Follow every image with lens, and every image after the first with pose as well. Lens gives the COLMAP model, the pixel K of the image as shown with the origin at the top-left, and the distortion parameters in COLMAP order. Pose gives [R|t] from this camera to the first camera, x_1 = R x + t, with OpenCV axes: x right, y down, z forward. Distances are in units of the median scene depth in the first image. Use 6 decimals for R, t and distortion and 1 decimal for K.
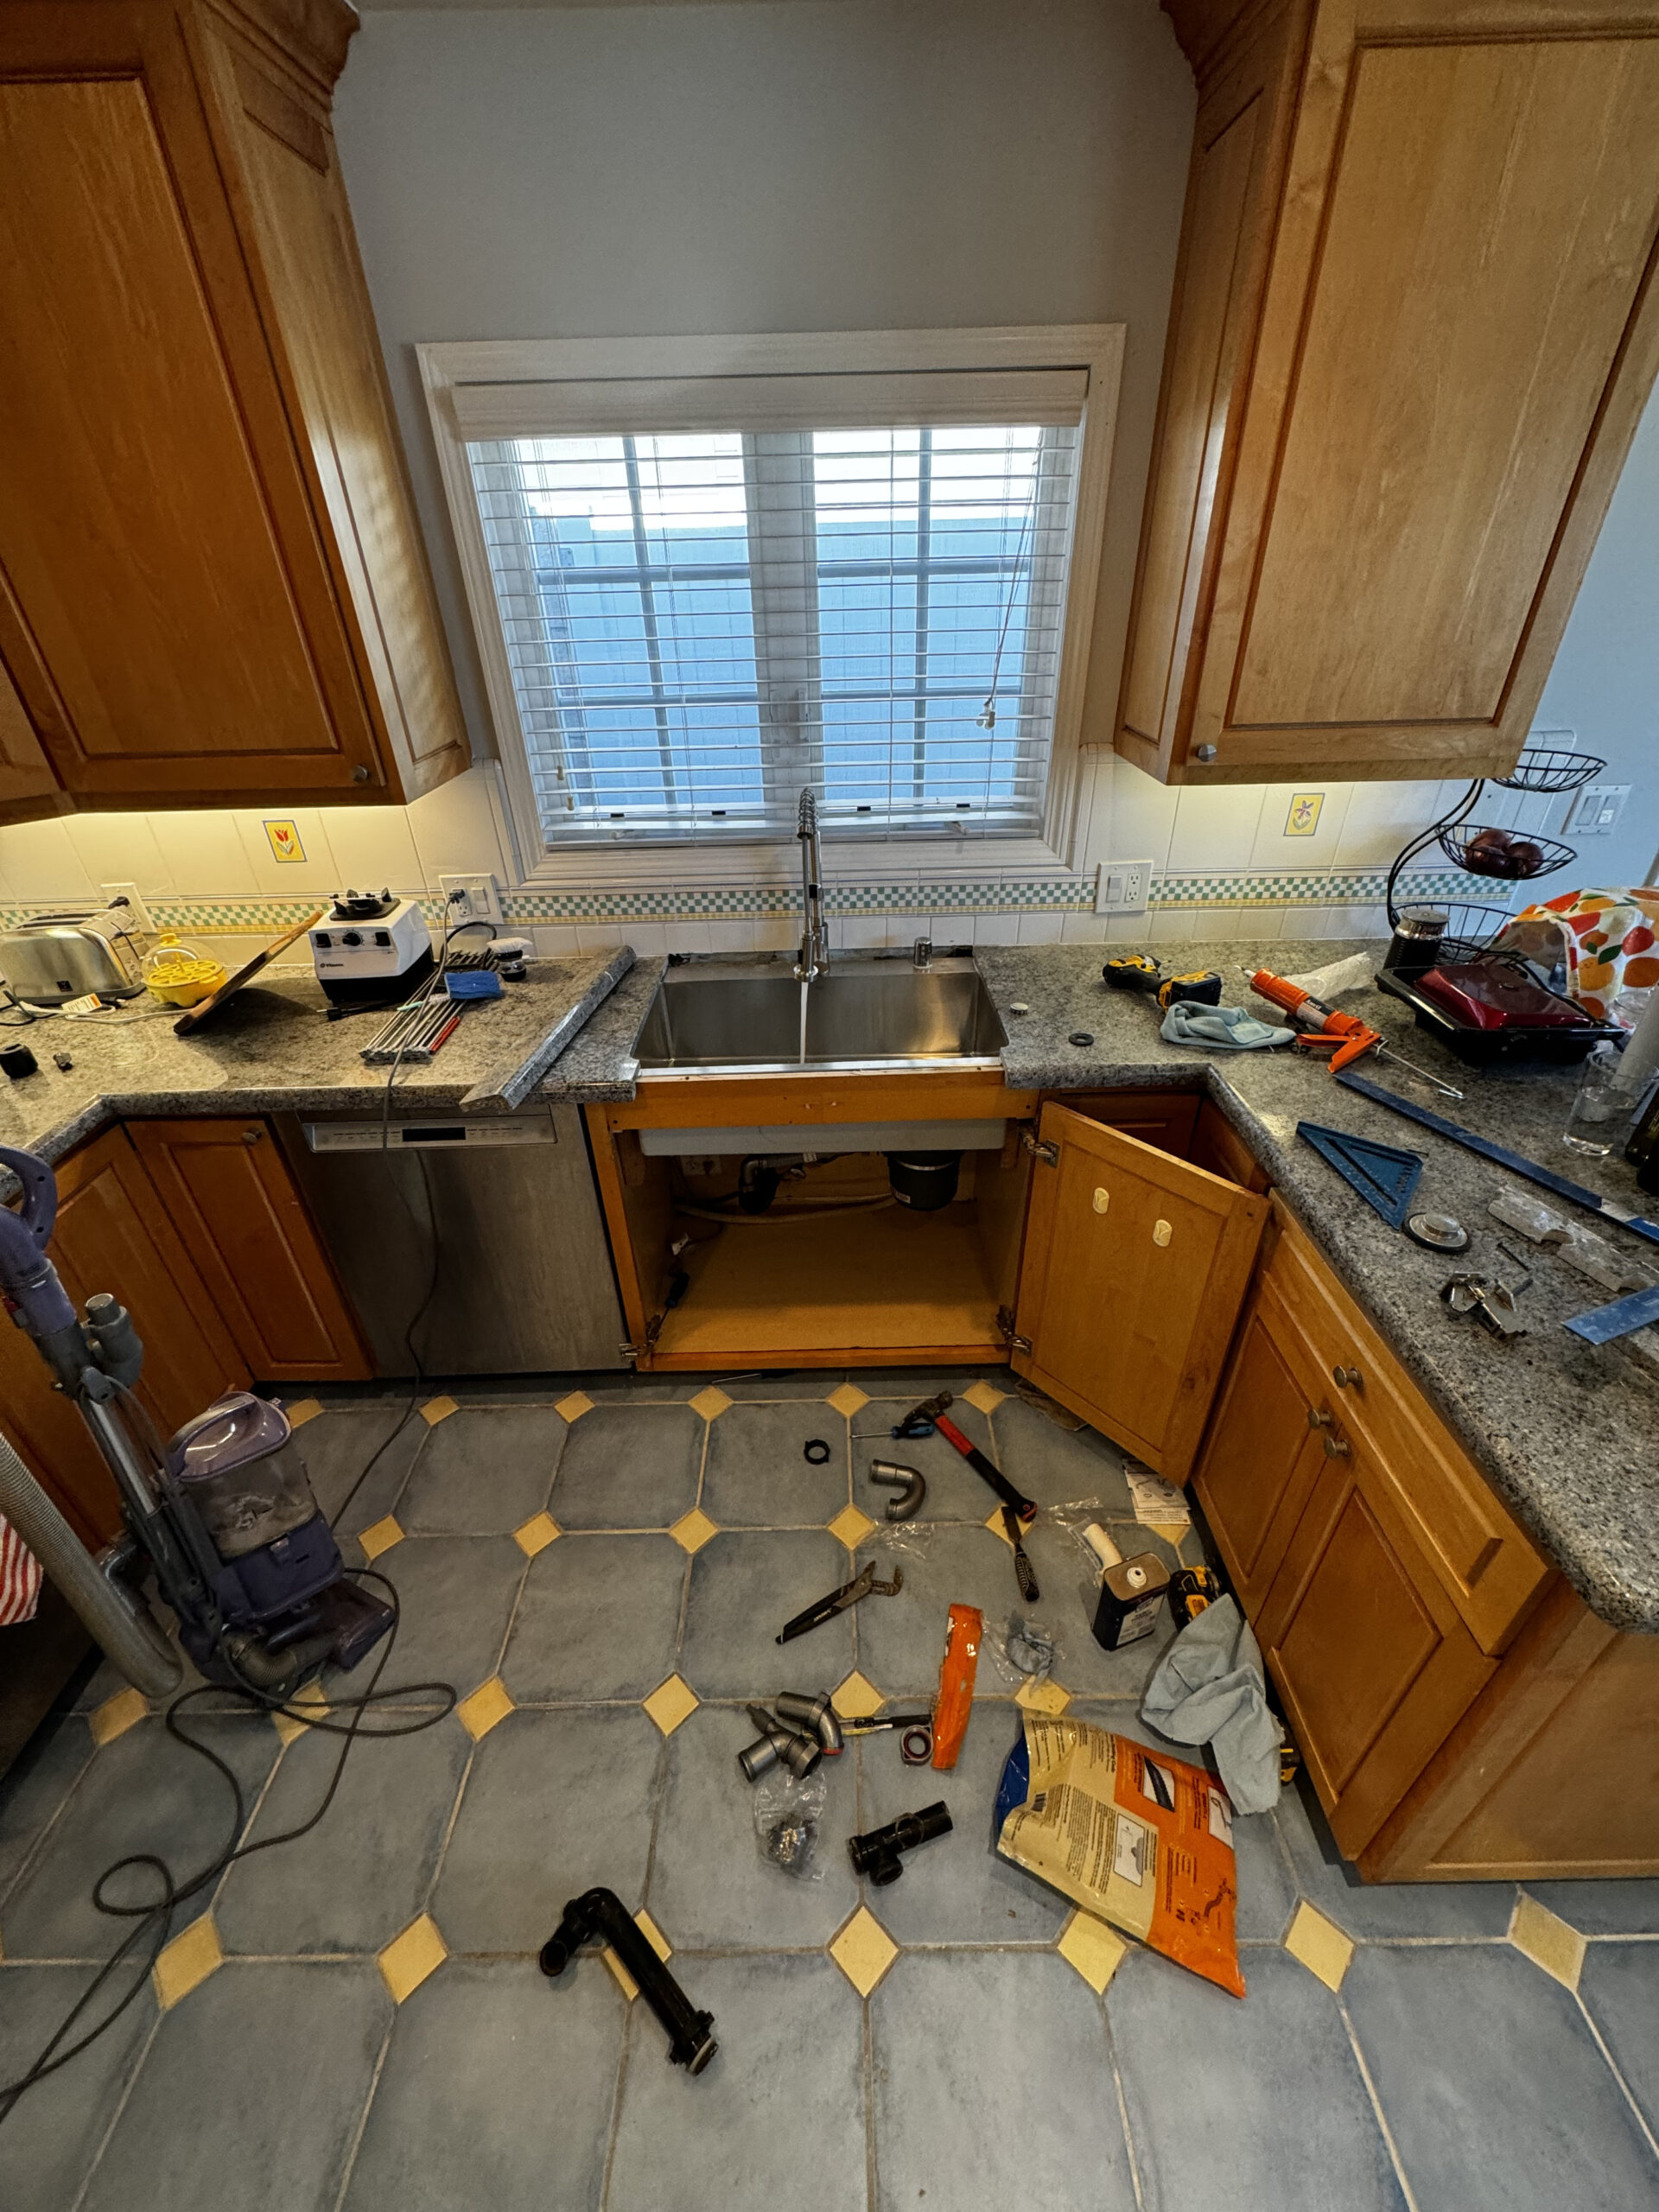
lens RADIAL K [[879.5, 0, 830.9], [0, 879.5, 1103.6], [0, 0, 1]] dist [-0.001325, -0.000022]
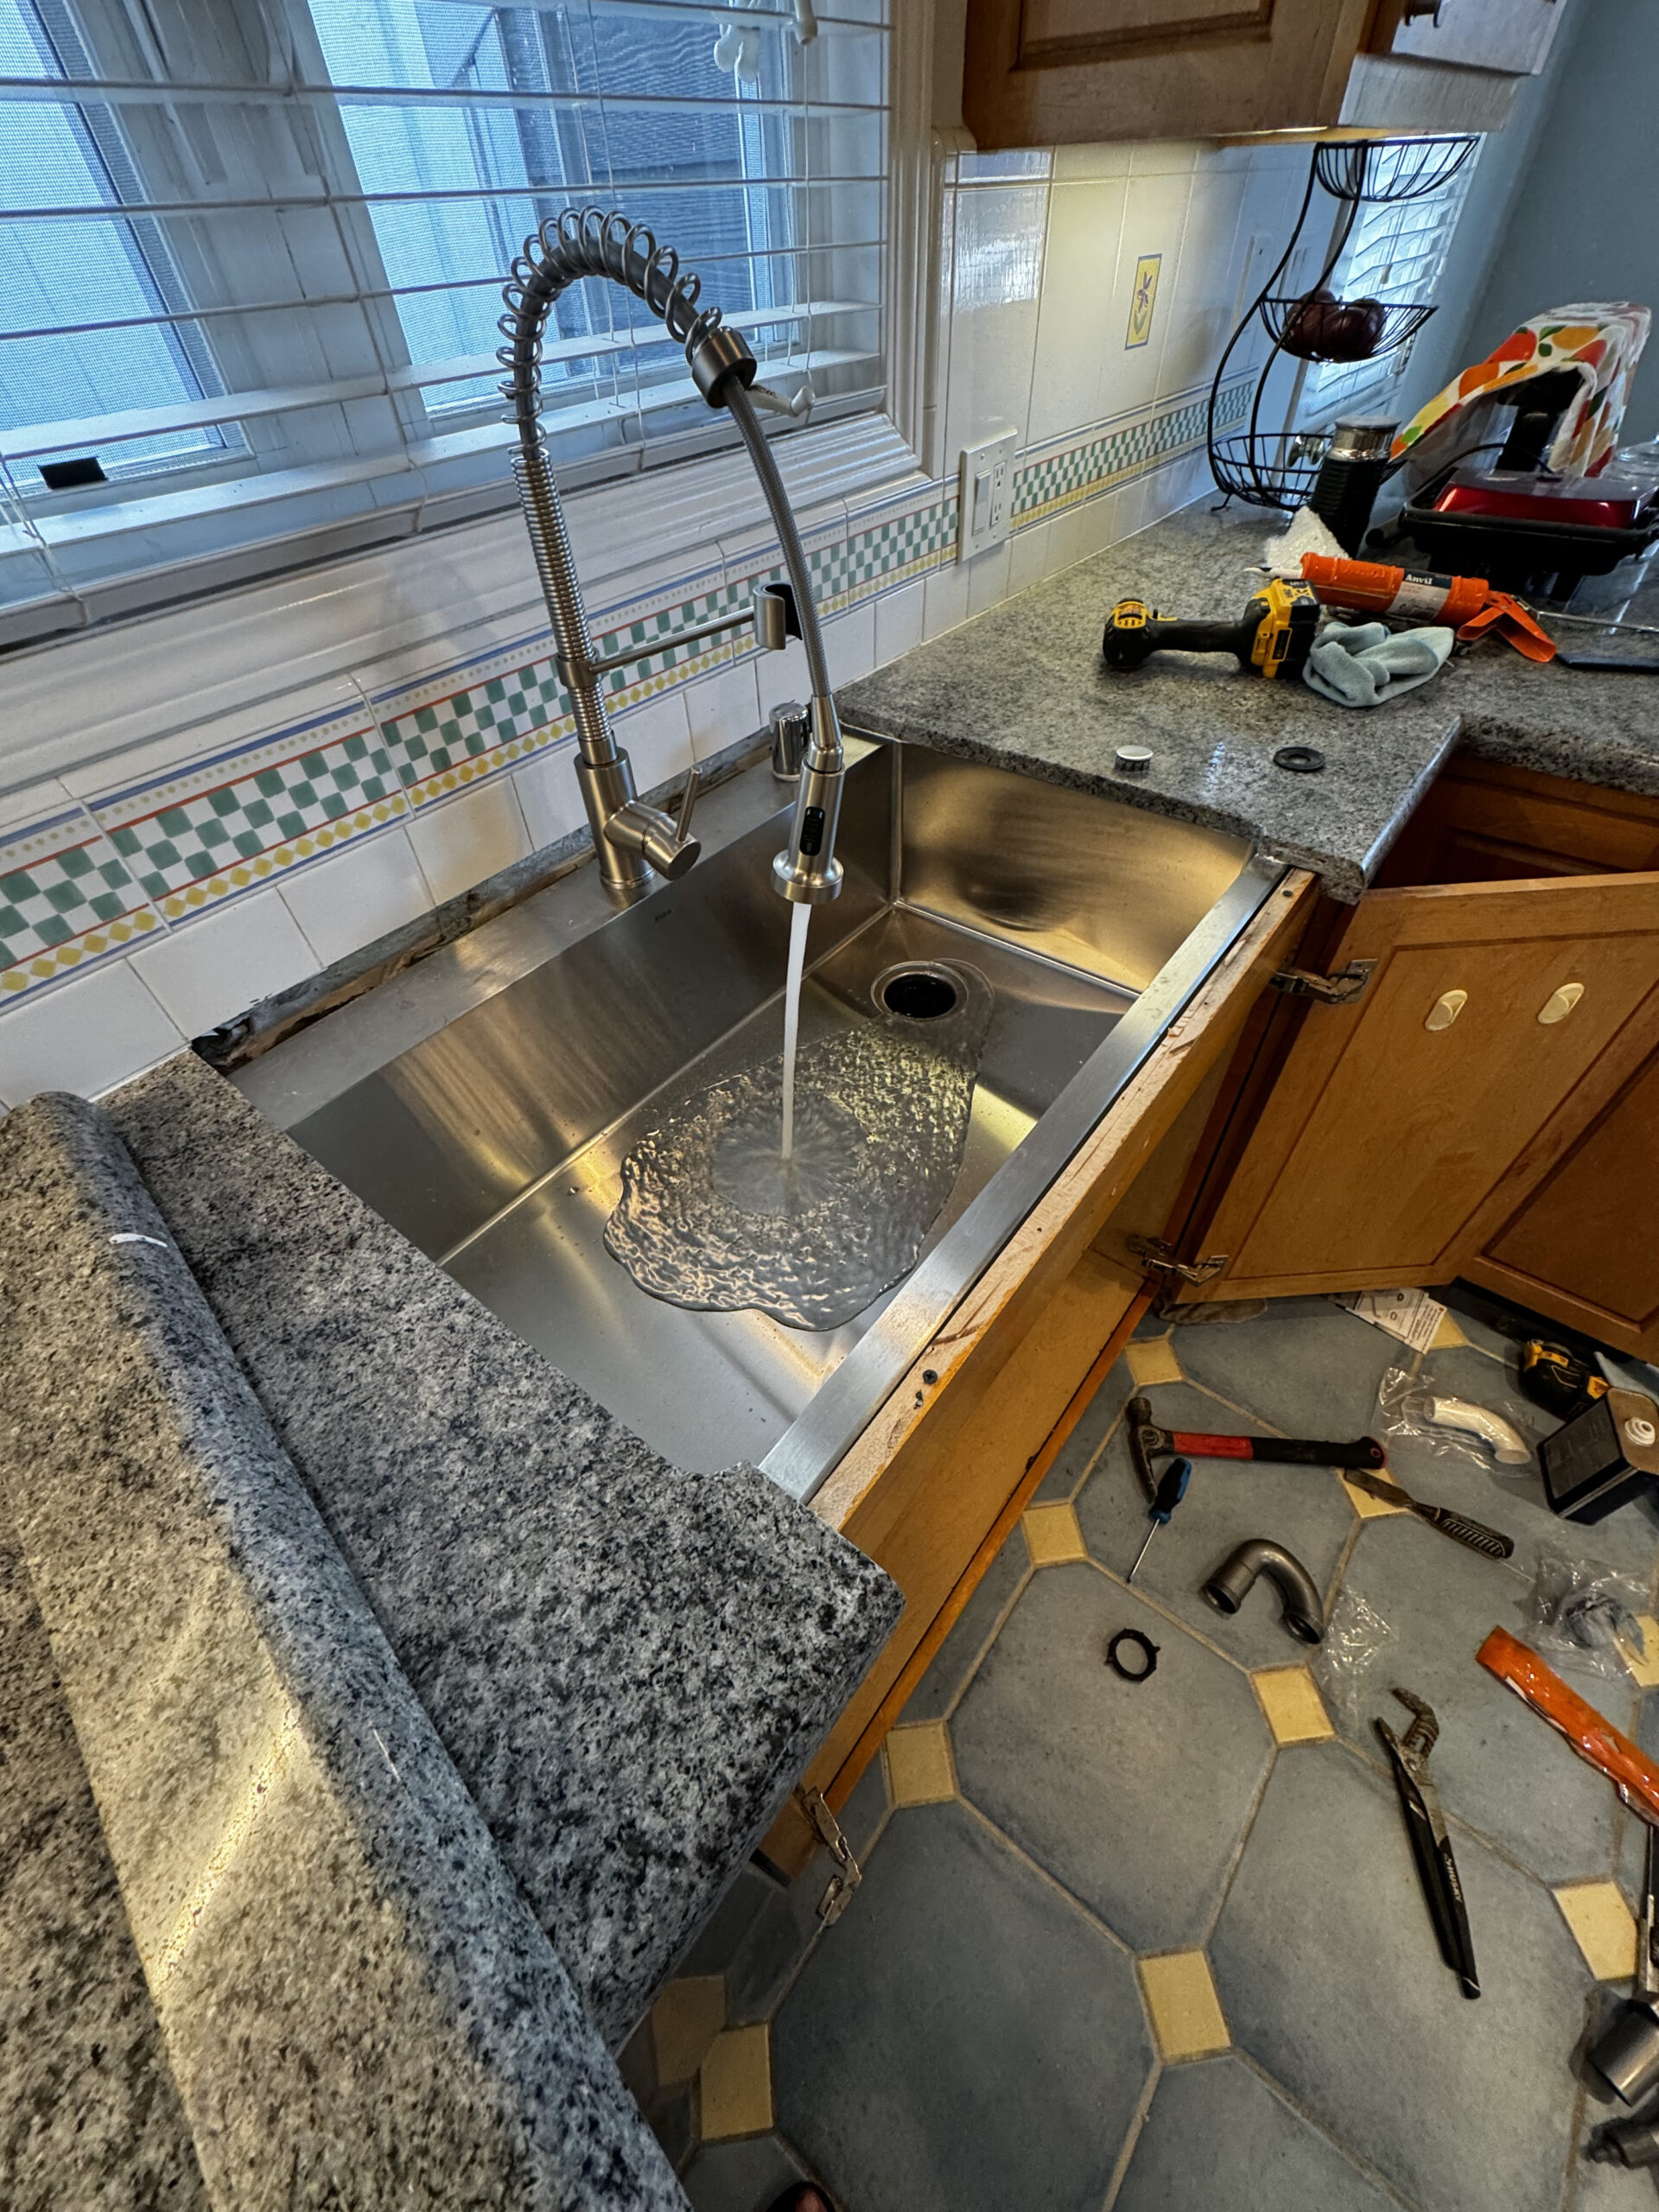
lens RADIAL K [[879.5, 0, 829.5], [0, 879.5, 1104.9], [0, 0, 1]] dist [-0.001325, -0.000022]
pose [[0.625779, -0.561009, 0.541913, -0.231112], [0.428874, 0.827788, 0.361710, -0.173582], [-0.651511, 0.006062, 0.758615, 0.654737]]
